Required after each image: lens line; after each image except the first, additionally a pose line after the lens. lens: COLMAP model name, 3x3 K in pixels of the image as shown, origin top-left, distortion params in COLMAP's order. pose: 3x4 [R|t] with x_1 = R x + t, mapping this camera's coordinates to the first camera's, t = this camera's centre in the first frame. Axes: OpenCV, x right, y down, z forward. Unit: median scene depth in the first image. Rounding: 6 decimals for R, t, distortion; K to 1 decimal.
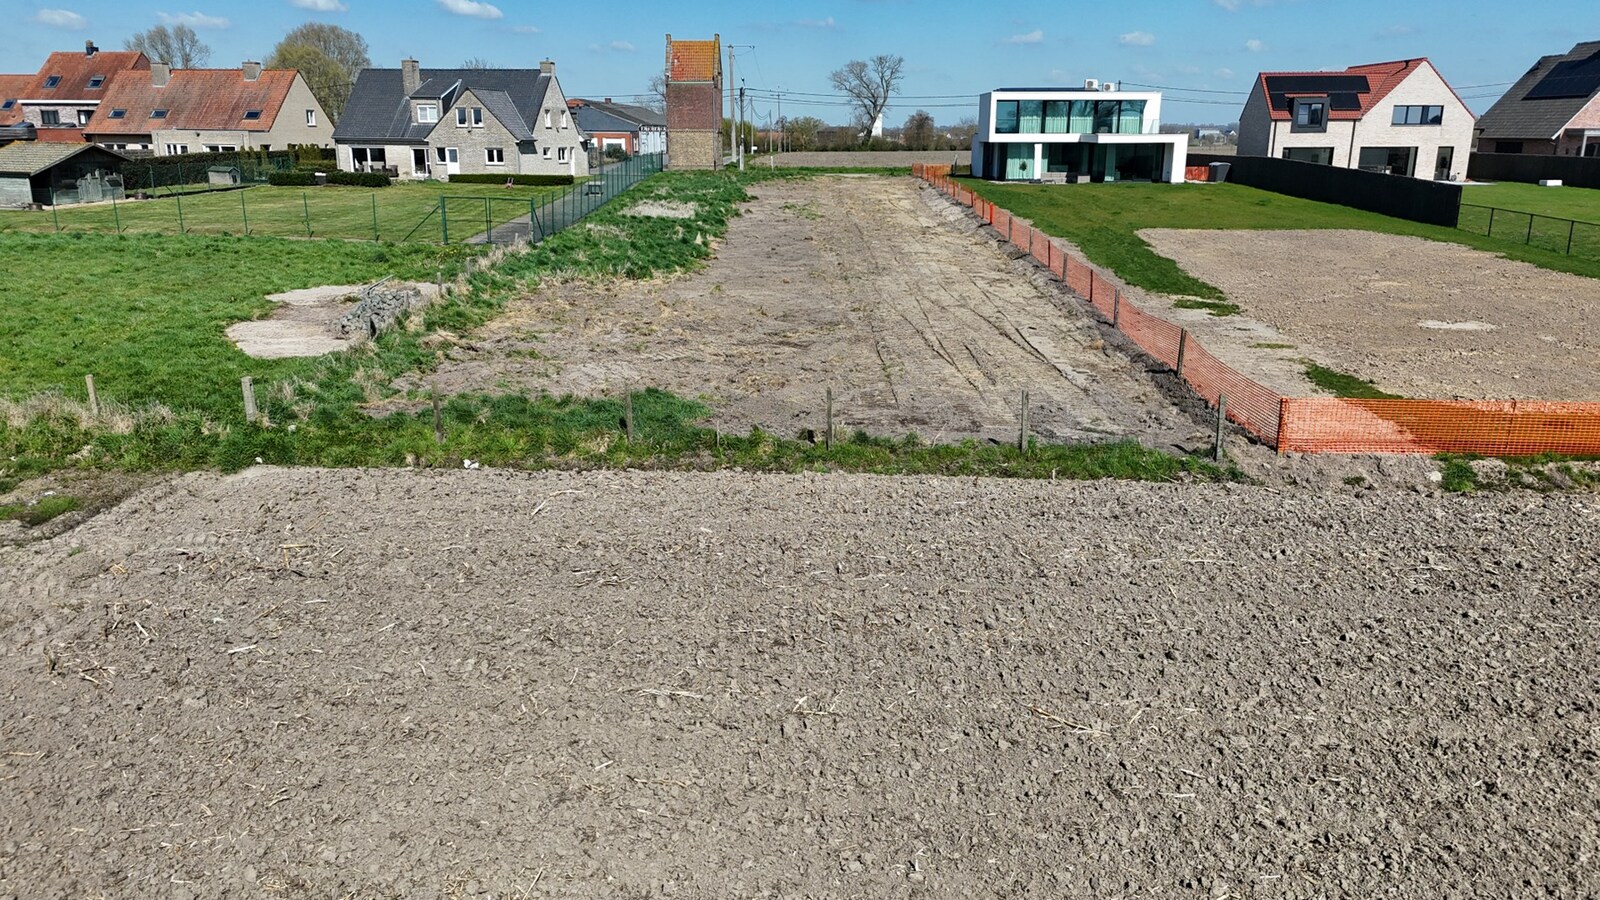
lens RADIAL K [[1172.2, 0, 800.0], [0, 1172.2, 450.0], [0, 0, 1]] dist [0.088318, -0.090002]
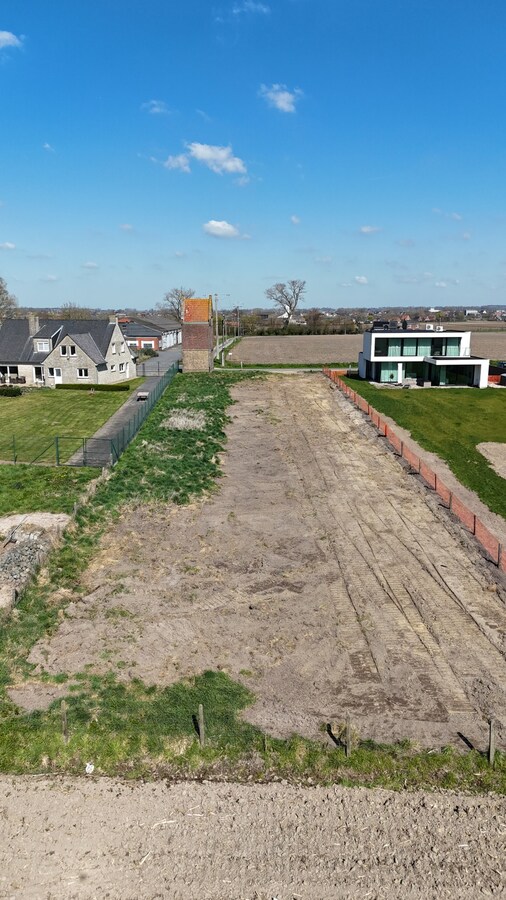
lens RADIAL K [[659.4, 0, 249.7], [0, 659.4, 447.2], [0, 0, 1]] dist [0.088318, -0.090002]
pose [[0.999956, -0.006454, 0.006760, -0.024532], [0.006846, 0.998188, -0.059776, -0.083280], [-0.006362, 0.059820, 0.998189, 0.050166]]
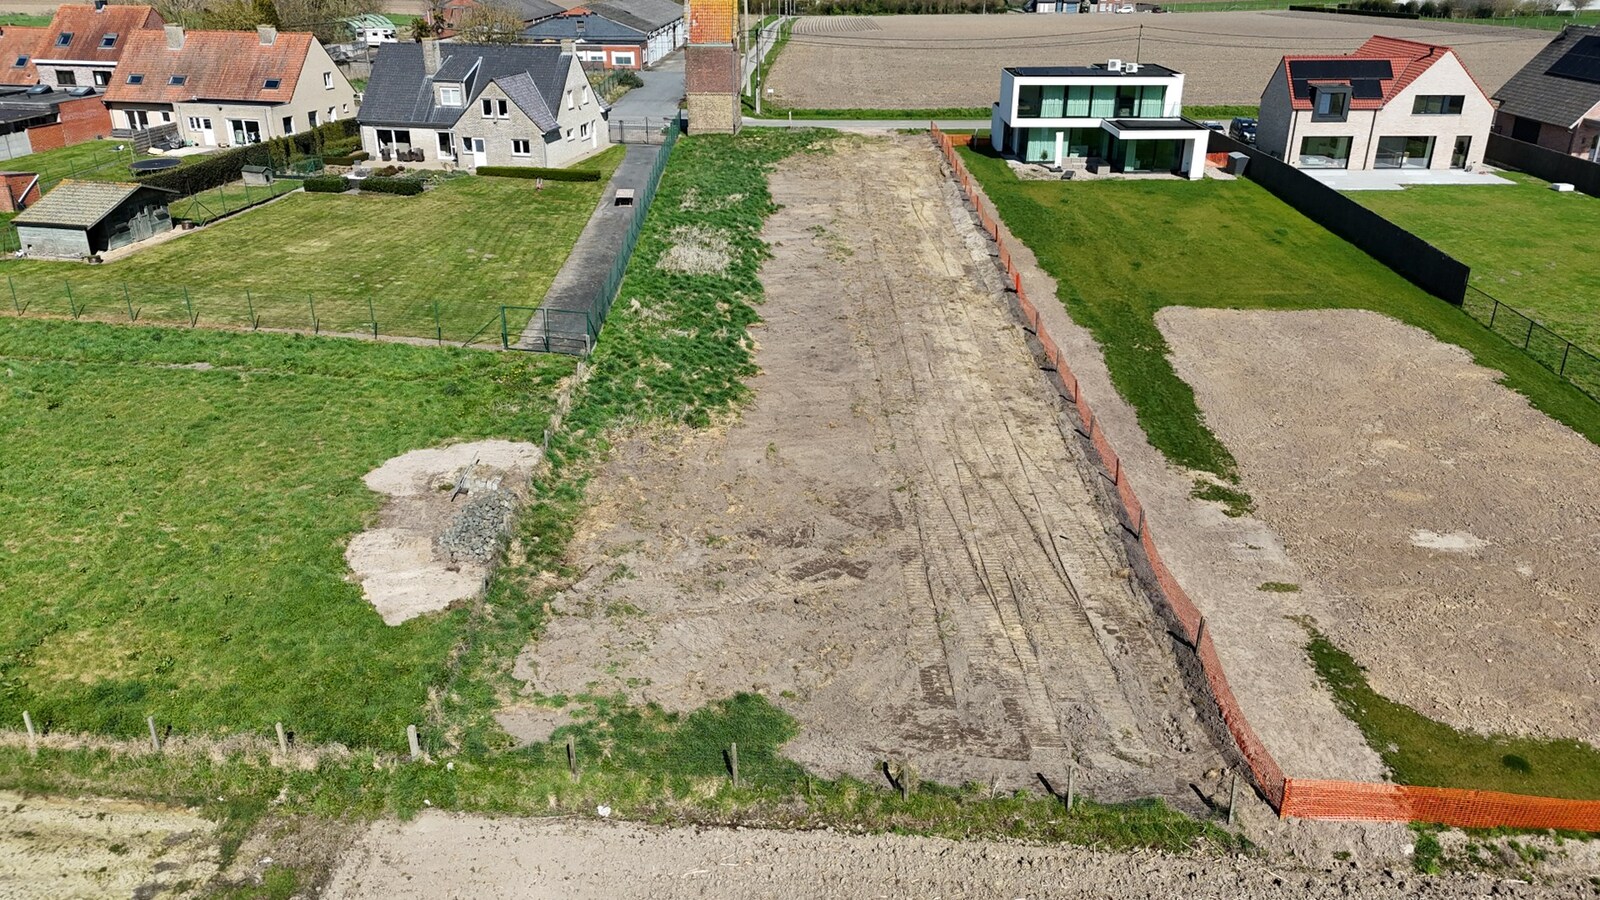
lens RADIAL K [[1172.2, 0, 800.0], [0, 1172.2, 450.0], [0, 0, 1]] dist [0.088318, -0.090002]
pose [[0.999999, -0.000224, 0.001563, -0.021810], [0.000000, 0.989853, 0.142096, -0.137417], [-0.001579, -0.142095, 0.989852, -0.036025]]
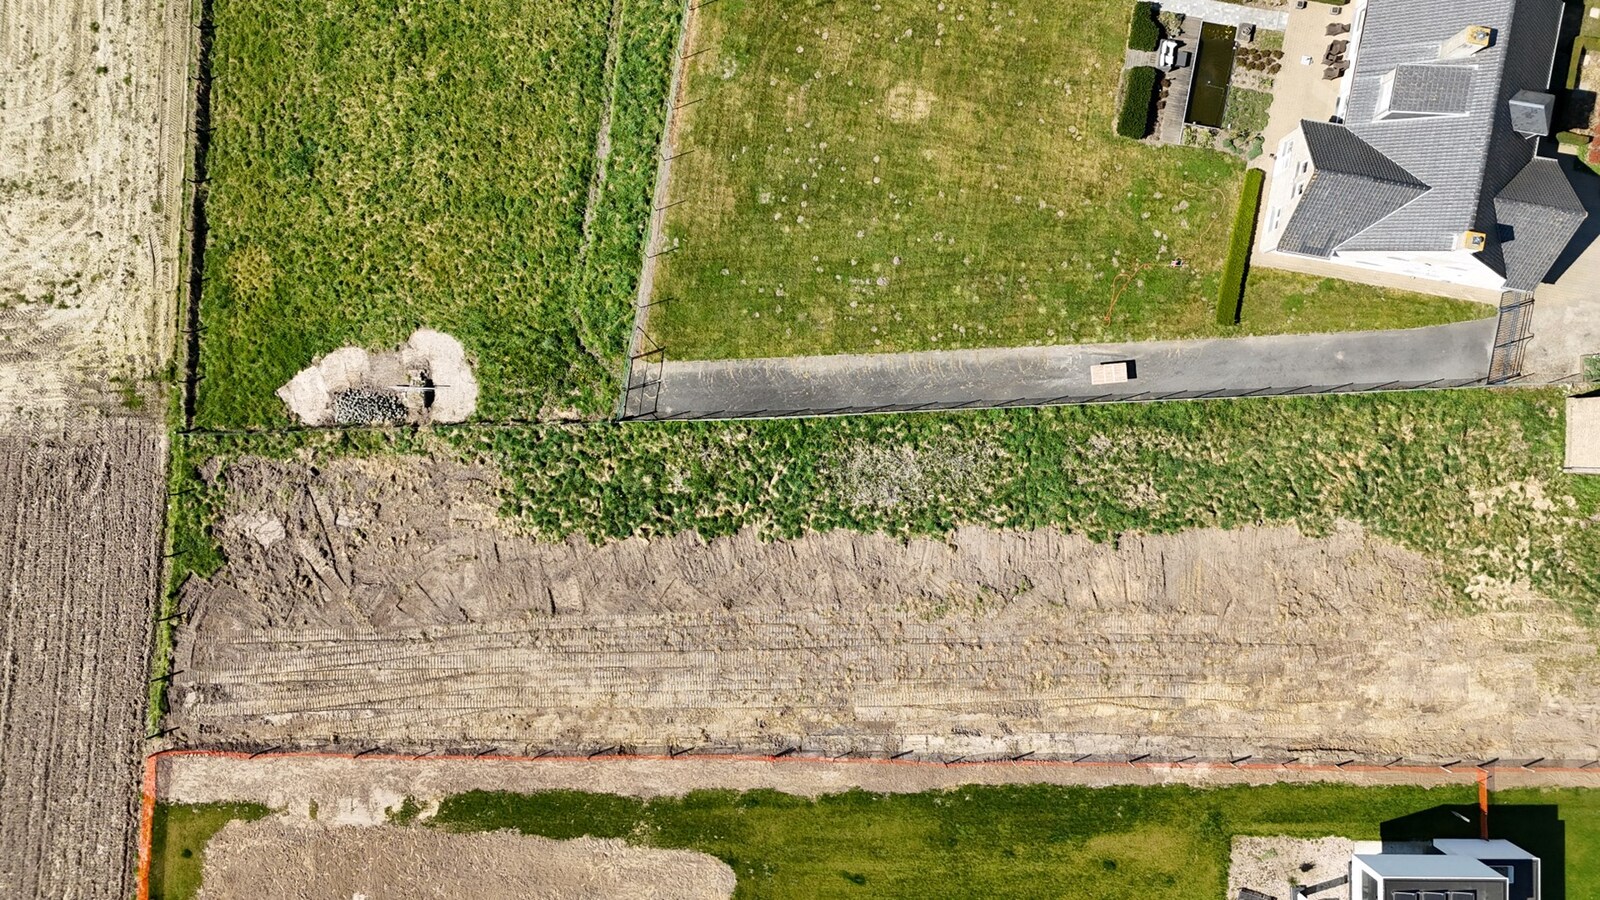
lens RADIAL K [[1172.2, 0, 800.0], [0, 1172.2, 450.0], [0, 0, 1]] dist [0.088318, -0.090002]
pose [[0.014431, 0.999823, -0.012058, -0.097380], [-0.252736, 0.015315, 0.967414, -0.950489], [0.967428, -0.010913, 0.252912, 0.487914]]
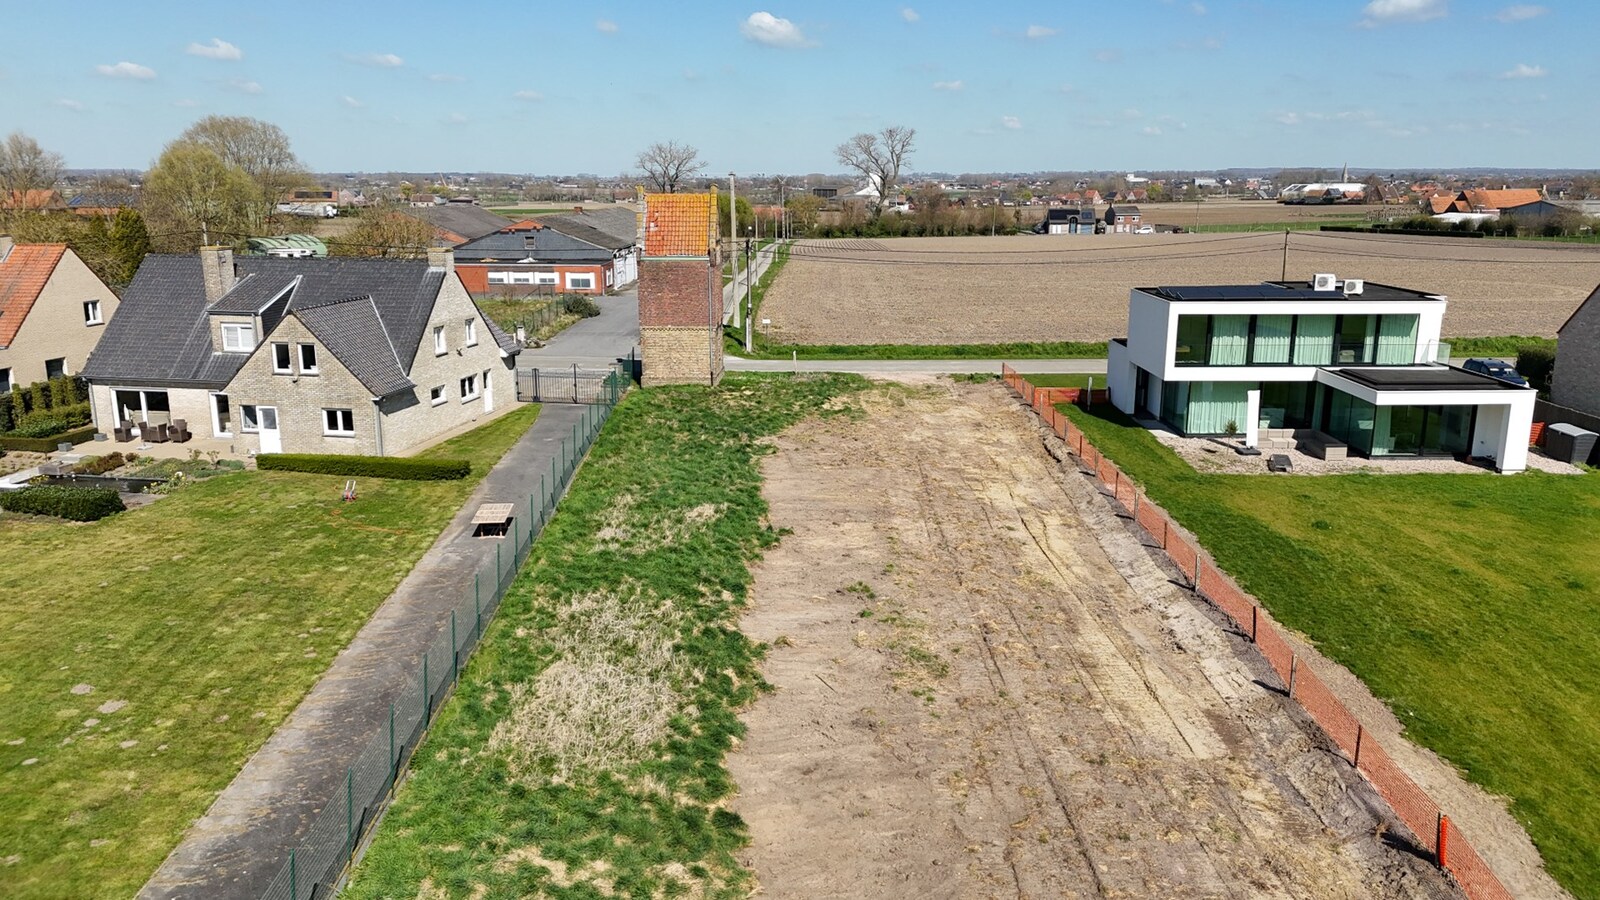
lens RADIAL K [[1172.2, 0, 800.0], [0, 1172.2, 450.0], [0, 0, 1]] dist [0.088318, -0.090002]
pose [[0.999970, -0.005259, 0.005644, -0.031839], [0.005460, 0.999330, -0.036180, -0.213256], [-0.005450, 0.036210, 0.999329, 0.413135]]
